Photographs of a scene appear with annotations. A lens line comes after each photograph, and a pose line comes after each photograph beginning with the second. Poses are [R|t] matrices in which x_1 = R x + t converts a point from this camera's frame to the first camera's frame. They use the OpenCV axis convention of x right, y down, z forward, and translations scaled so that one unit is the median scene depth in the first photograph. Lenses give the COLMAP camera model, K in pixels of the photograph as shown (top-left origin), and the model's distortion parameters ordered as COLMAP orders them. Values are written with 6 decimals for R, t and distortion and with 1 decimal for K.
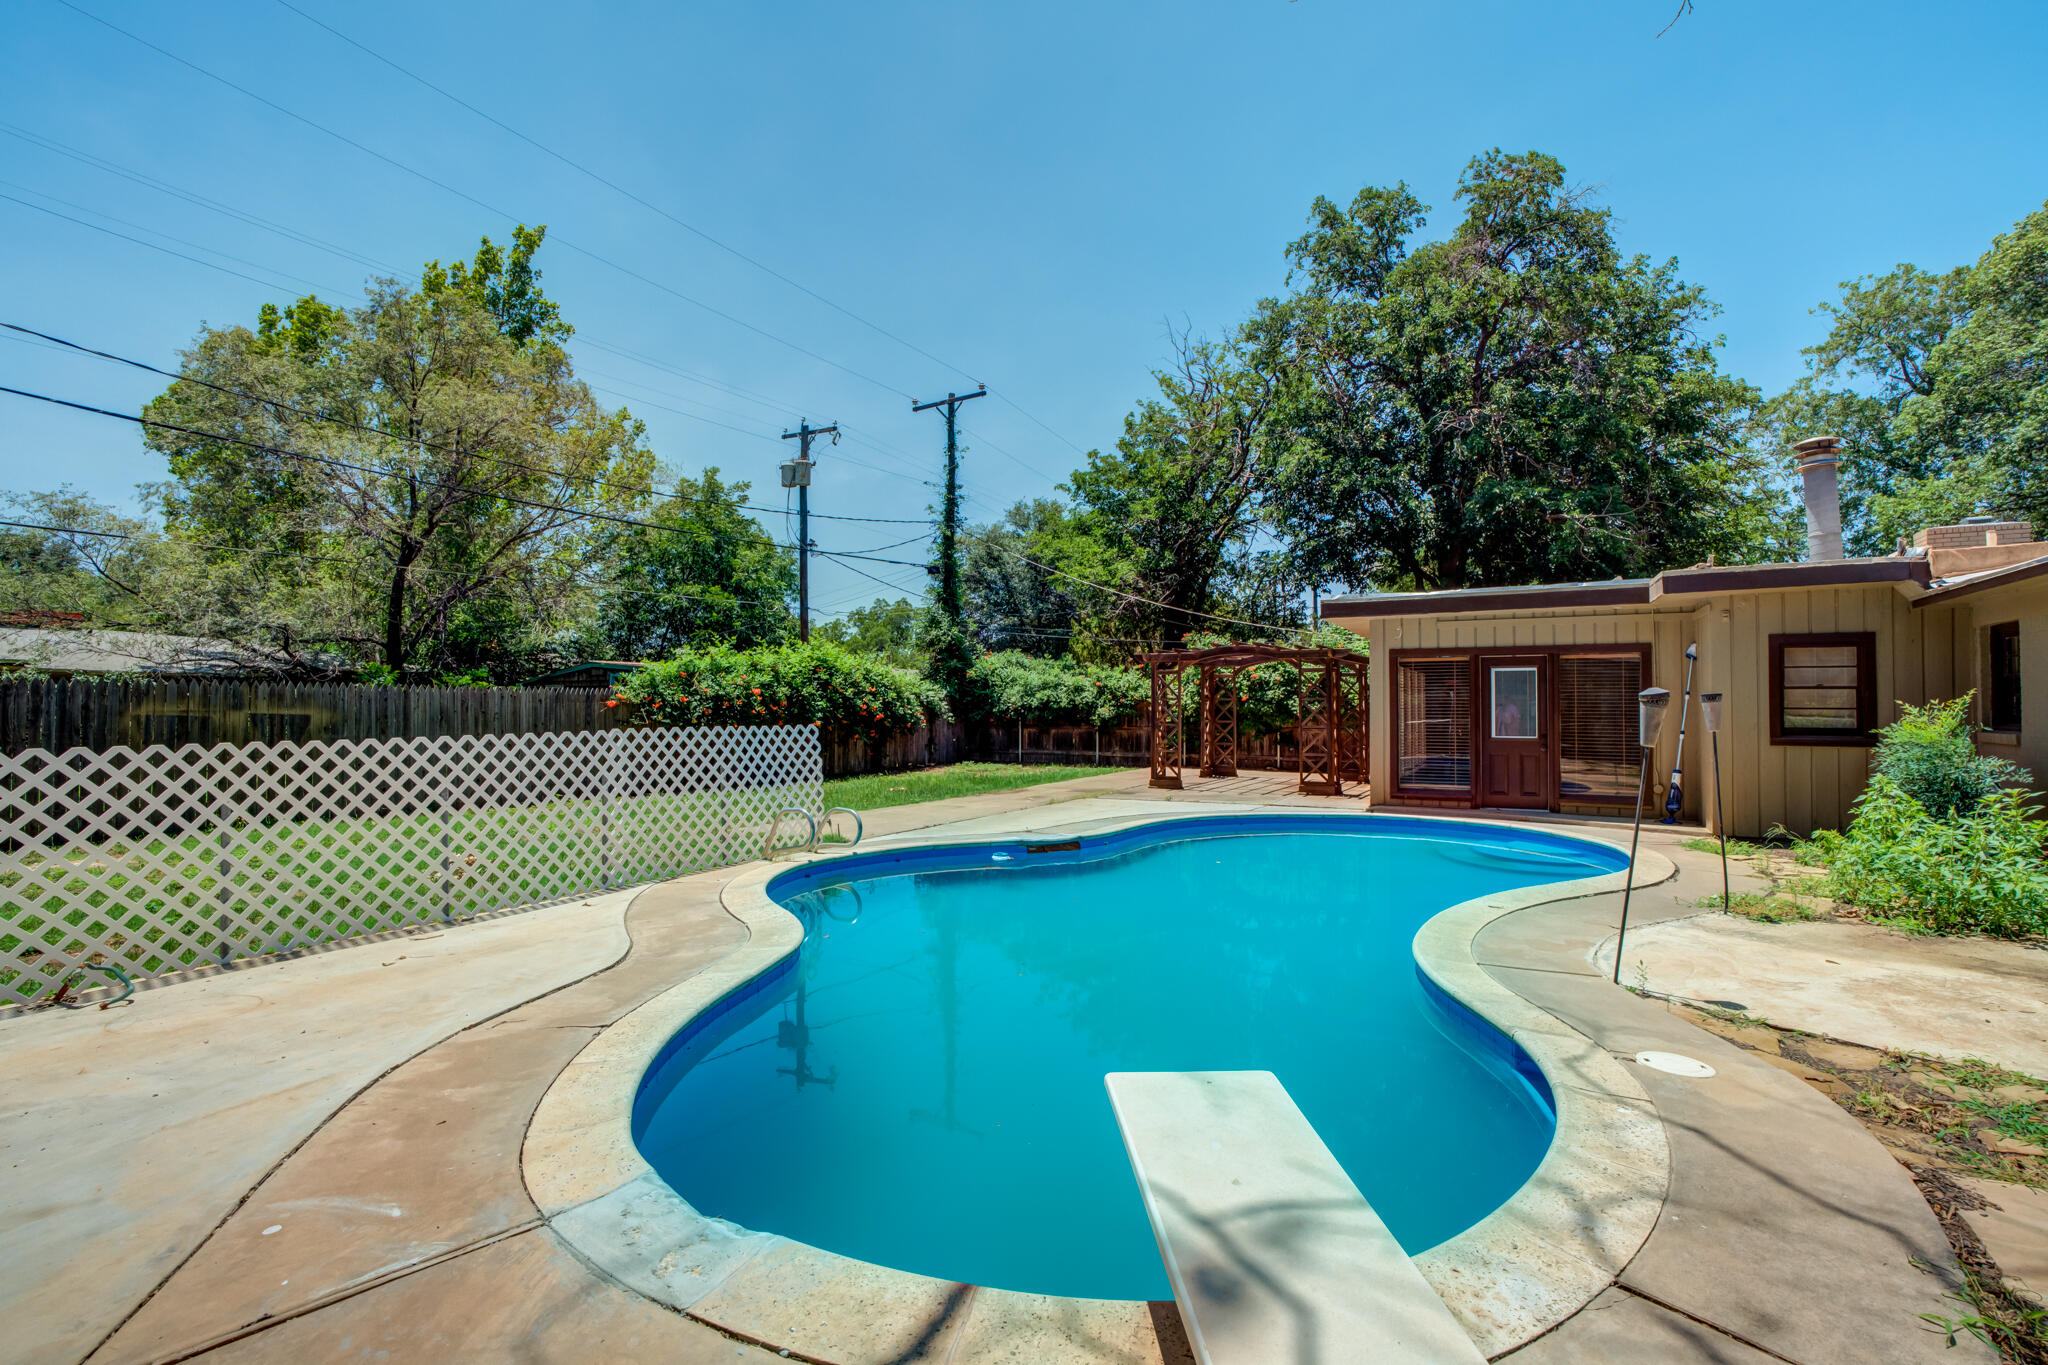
lens RADIAL K [[923.2, 0, 968.5], [0, 923.2, 689.5], [0, 0, 1]] dist [-0.052269, 0.011030]
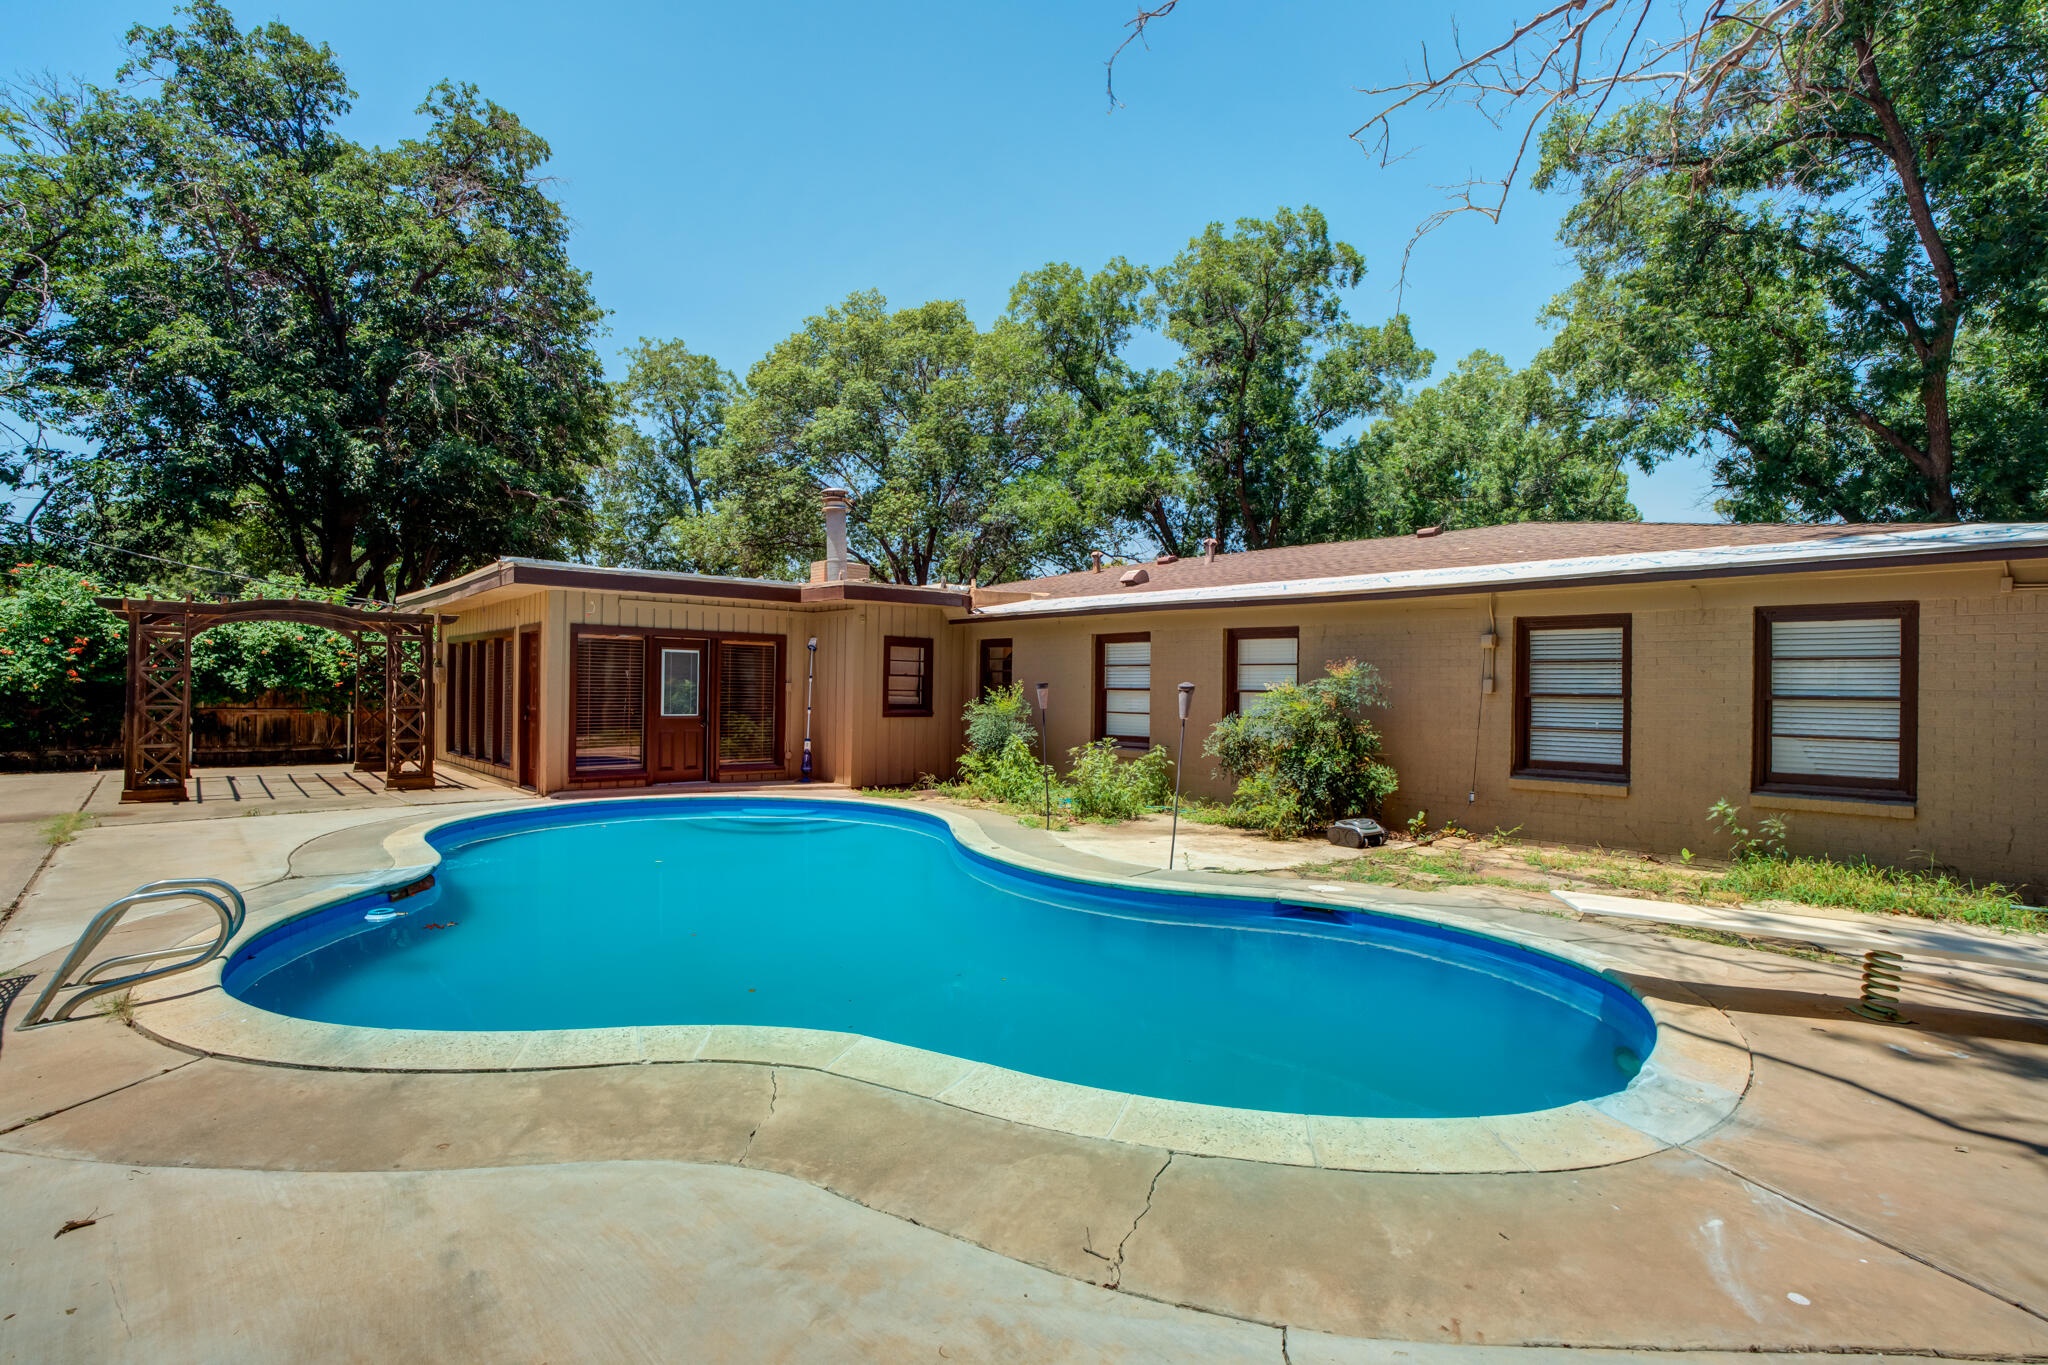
lens RADIAL K [[978.8, 0, 1024.0], [0, 978.8, 682.5], [0, 0, 1]] dist [-0.051774, 0.012291]
pose [[0.274389, 0.008610, 0.961580, -0.180120], [-0.029728, 0.999558, -0.000468, 0.001439], [-0.961159, -0.028458, 0.274524, 0.142159]]
